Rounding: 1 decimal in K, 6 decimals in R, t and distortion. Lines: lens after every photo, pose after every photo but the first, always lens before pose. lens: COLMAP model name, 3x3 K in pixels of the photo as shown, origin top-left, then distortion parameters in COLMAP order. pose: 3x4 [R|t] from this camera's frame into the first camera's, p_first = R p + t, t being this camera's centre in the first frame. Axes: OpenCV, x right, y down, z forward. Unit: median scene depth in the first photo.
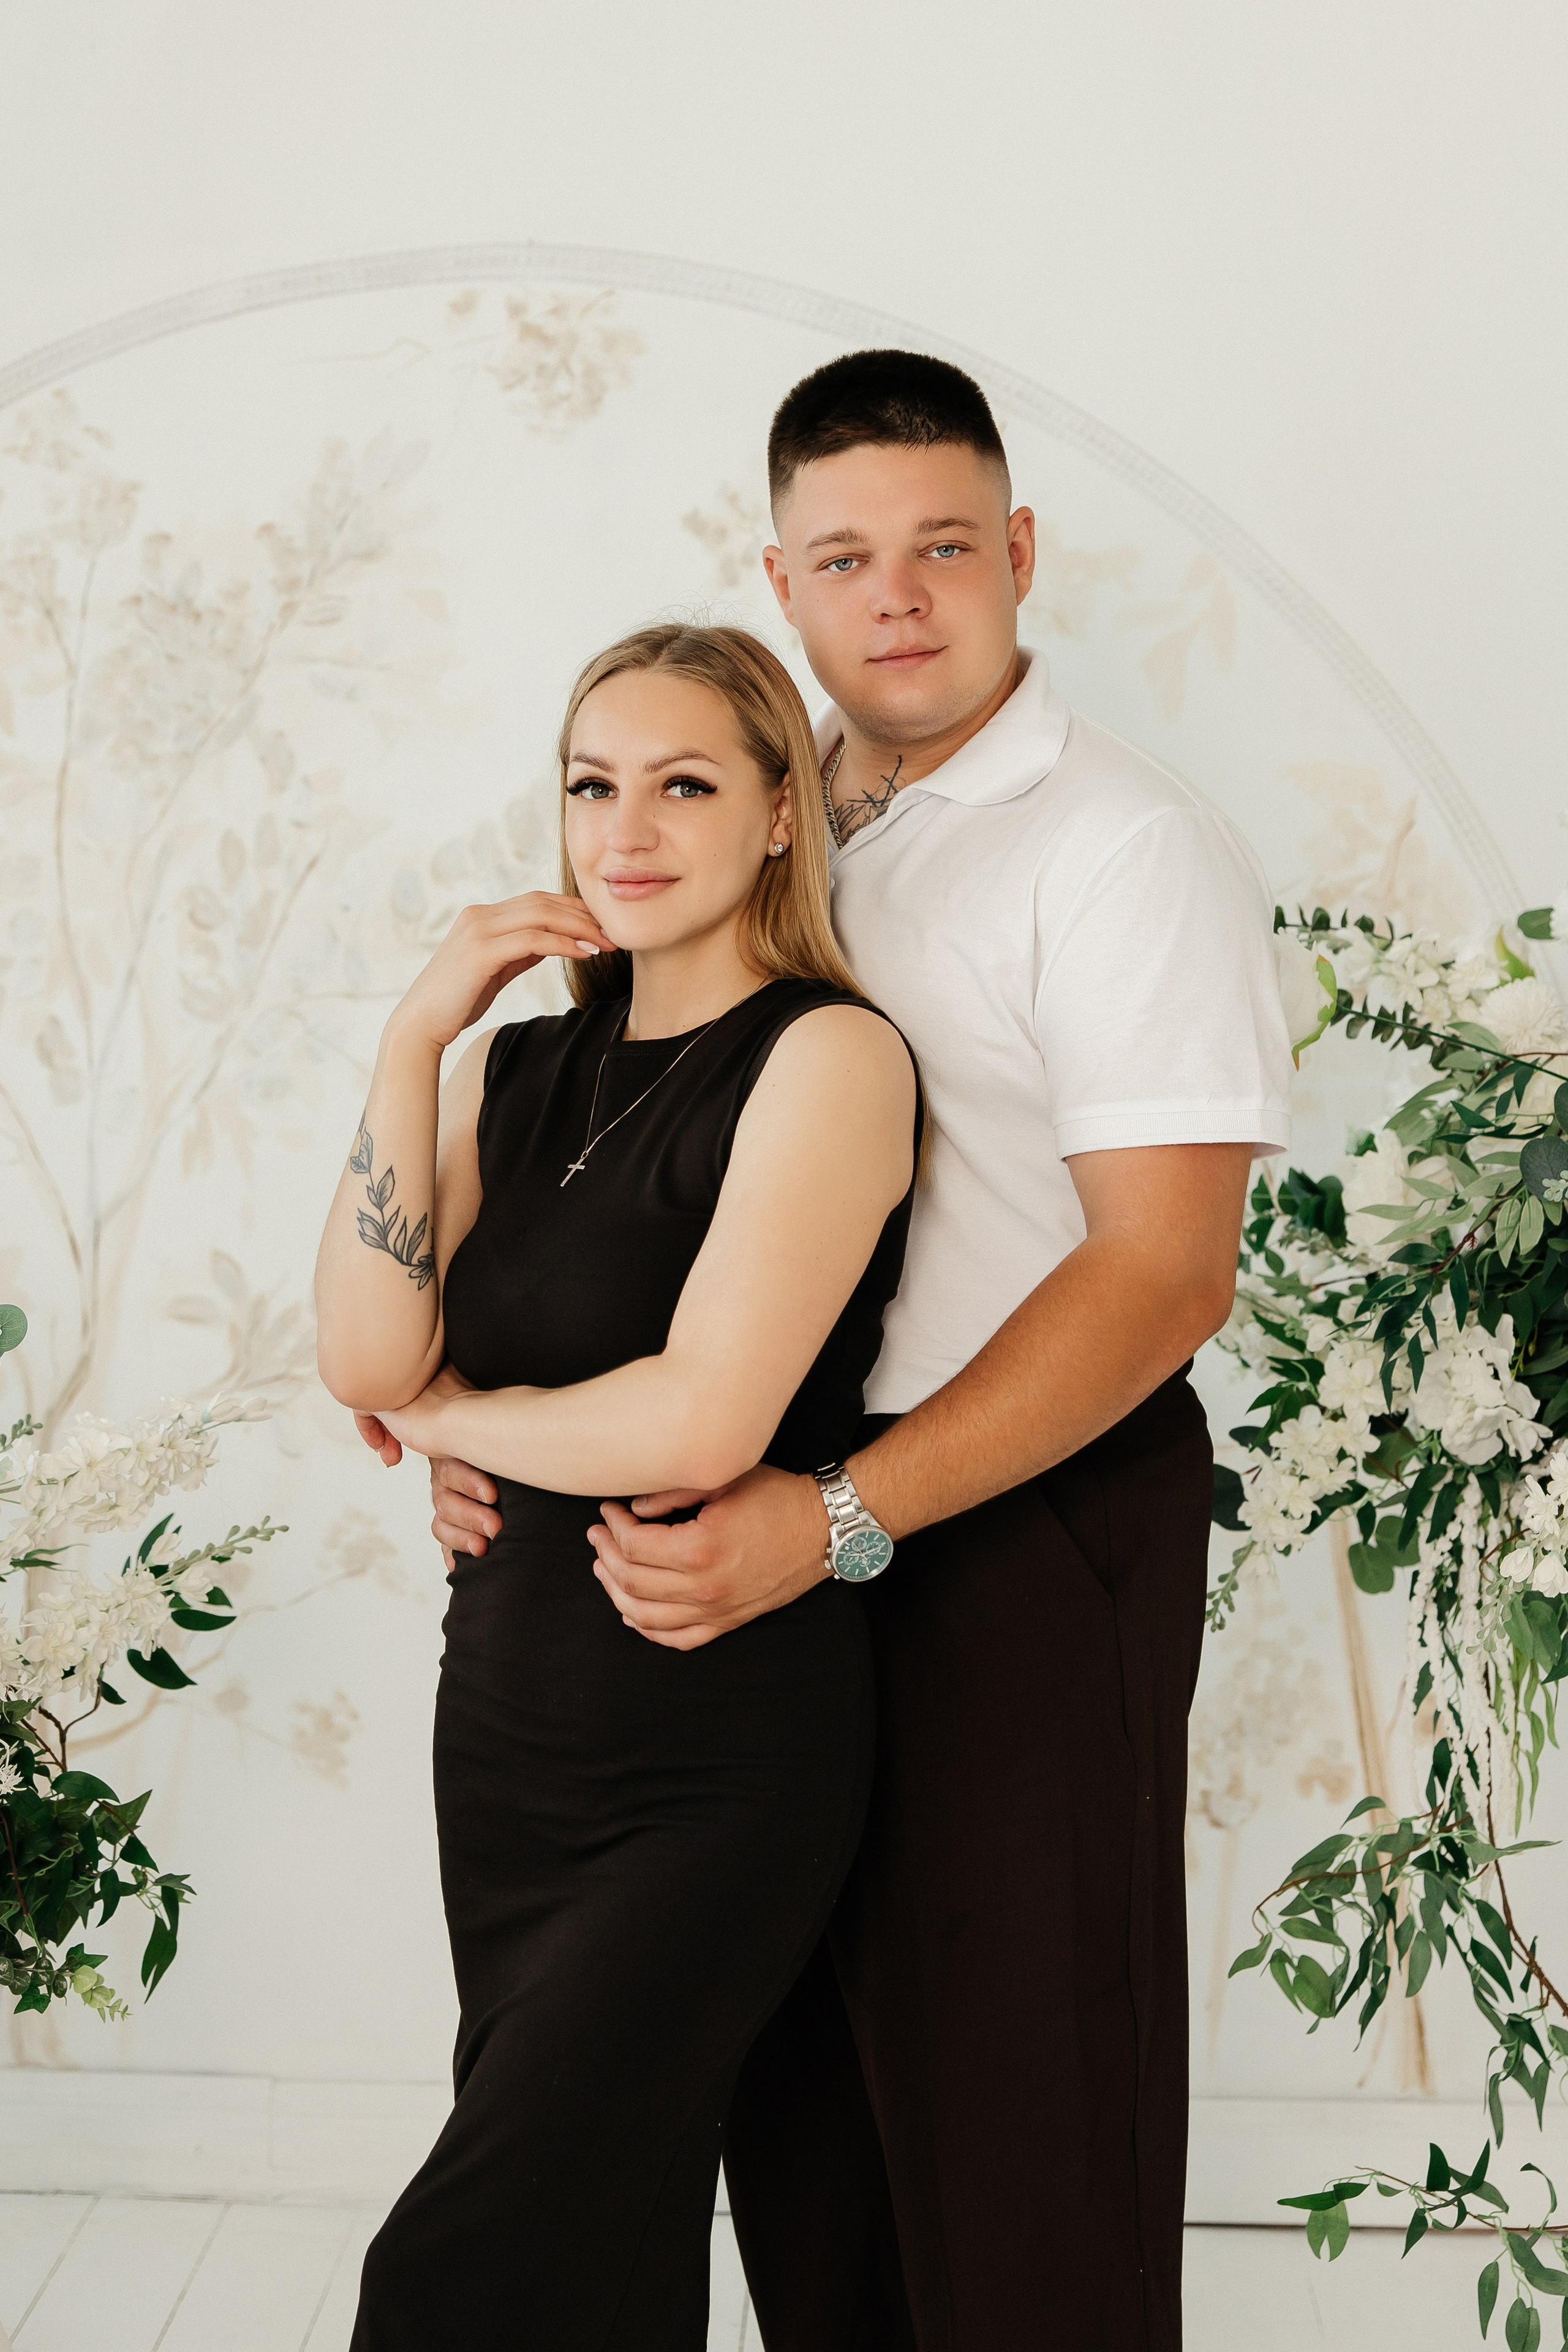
lens RADIAL K [[3560.2, 0, 792.3], [0, 3560.2, 927.4], [0, 0, 1]] dist [0.005817, -0.021557]
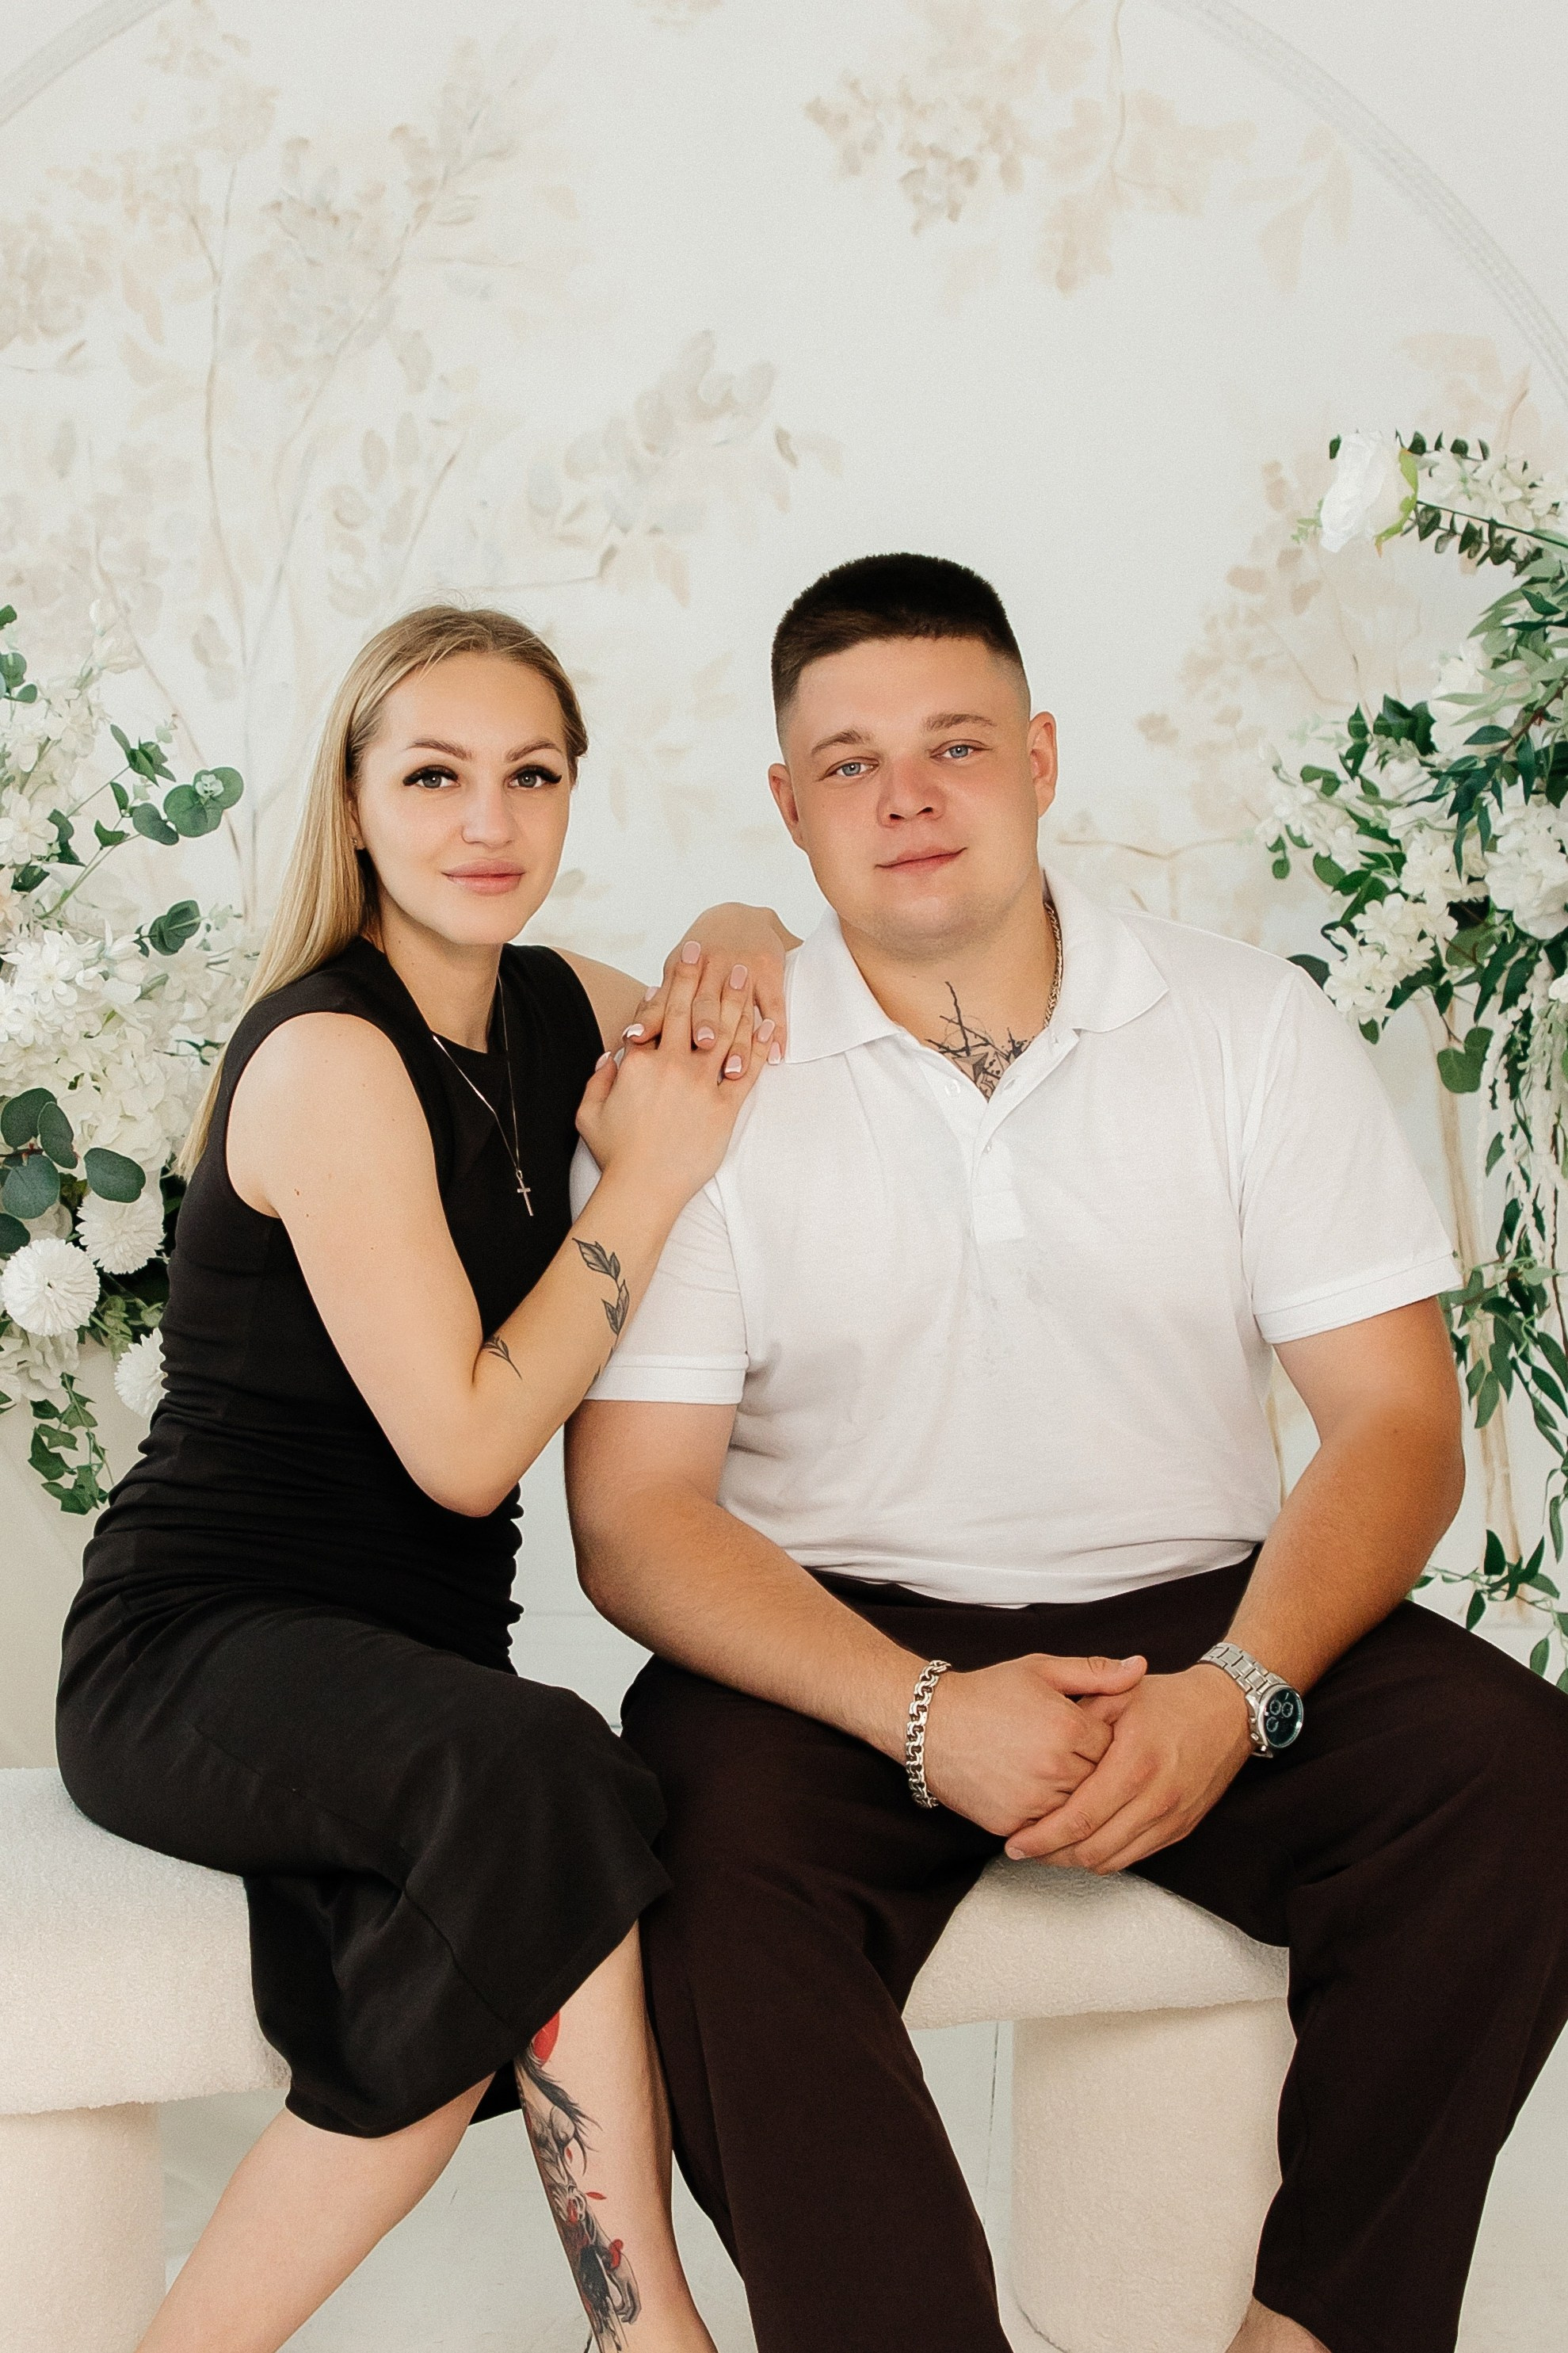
lens RADIAL K [[4082.5, 0, 568.4], [0, 4082.5, 1315.2], [0, 0, 1]] dist [-0.014137, 0.052769]
pose [[0.996109, -0.004522, -0.088015, 0.003035], [0.016213, 0.991040, 0.132581, 0.071979], [0.086627, -0.133492, 0.987257, -0.206142]]
